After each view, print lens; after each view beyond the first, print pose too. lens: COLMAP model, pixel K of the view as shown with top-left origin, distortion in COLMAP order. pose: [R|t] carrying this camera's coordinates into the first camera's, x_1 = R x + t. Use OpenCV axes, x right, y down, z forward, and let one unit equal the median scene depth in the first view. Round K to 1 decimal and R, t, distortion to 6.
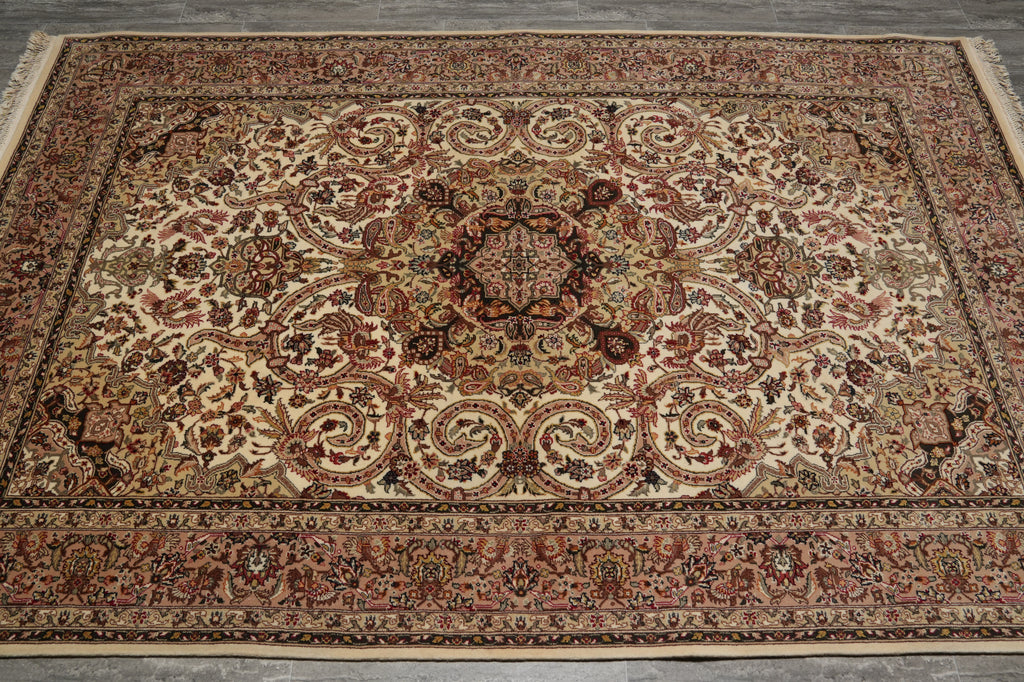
lens RADIAL K [[815.8, 0, 512.0], [0, 815.8, 341.0], [0, 0, 1]] dist [-0.119034, 0.121698]
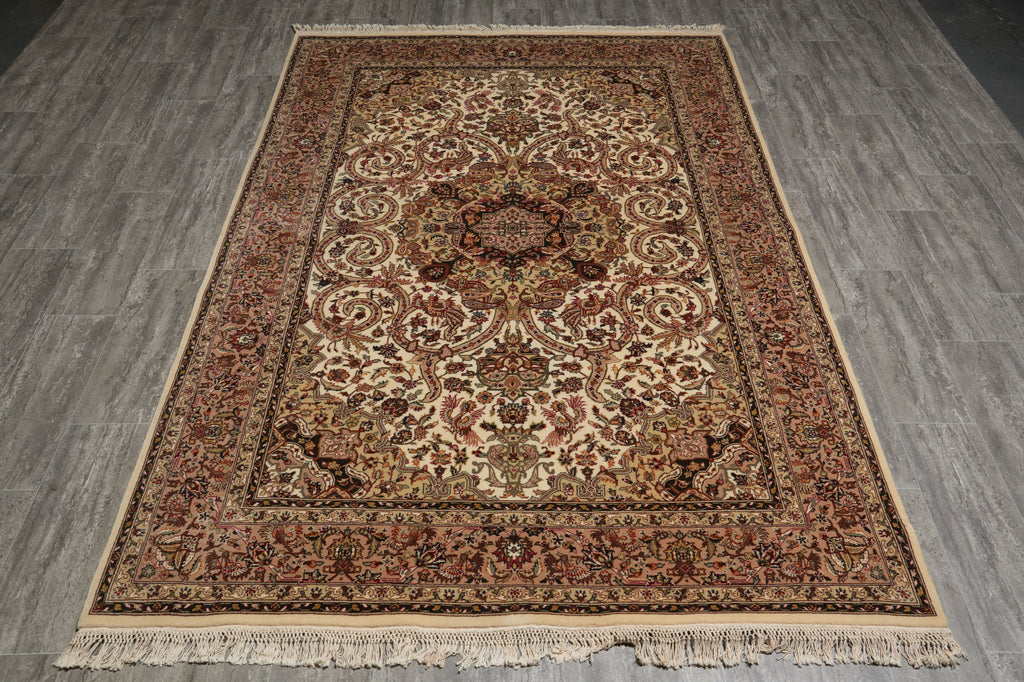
lens RADIAL K [[968.0, 0, 512.0], [0, 968.0, 341.0], [0, 0, 1]] dist [-0.058008, 0.182247]
pose [[0.000776, 0.670542, -0.741871, 1.319851], [-0.851934, 0.388923, 0.350639, -0.584269], [0.523649, 0.631753, 0.571560, 0.246548]]
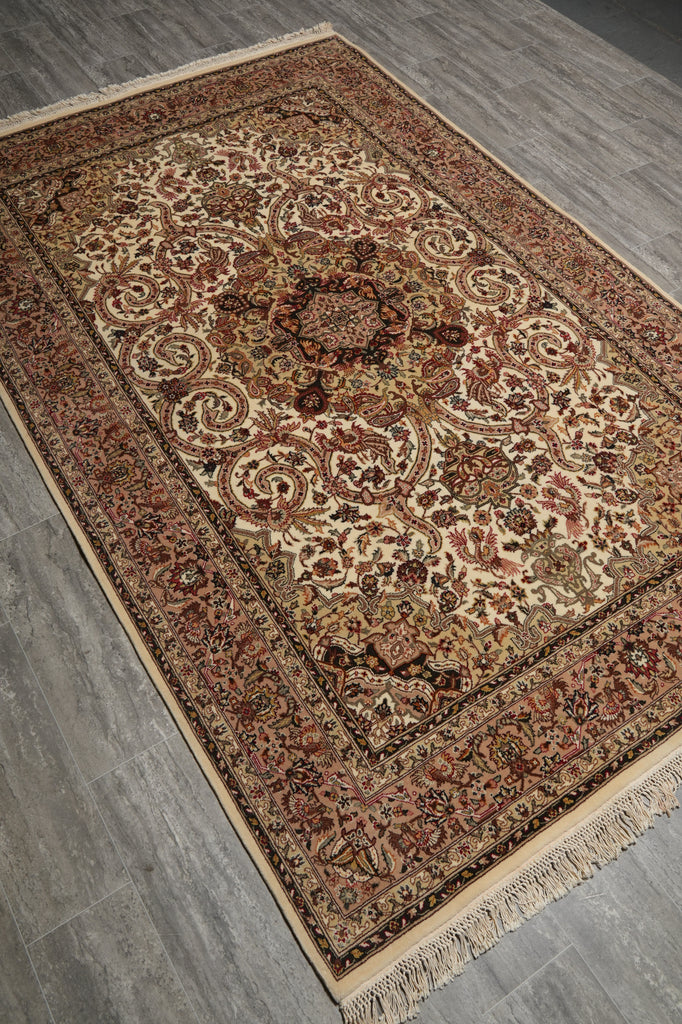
lens RADIAL K [[815.8, 0, 329.3], [0, 815.8, 516.9], [0, 0, 1]] dist [-0.119034, 0.121698]
pose [[0.533603, 0.711206, -0.457661, 0.760419], [-0.728380, 0.661466, 0.178677, -0.106499], [0.429803, 0.238009, 0.870988, 0.059434]]
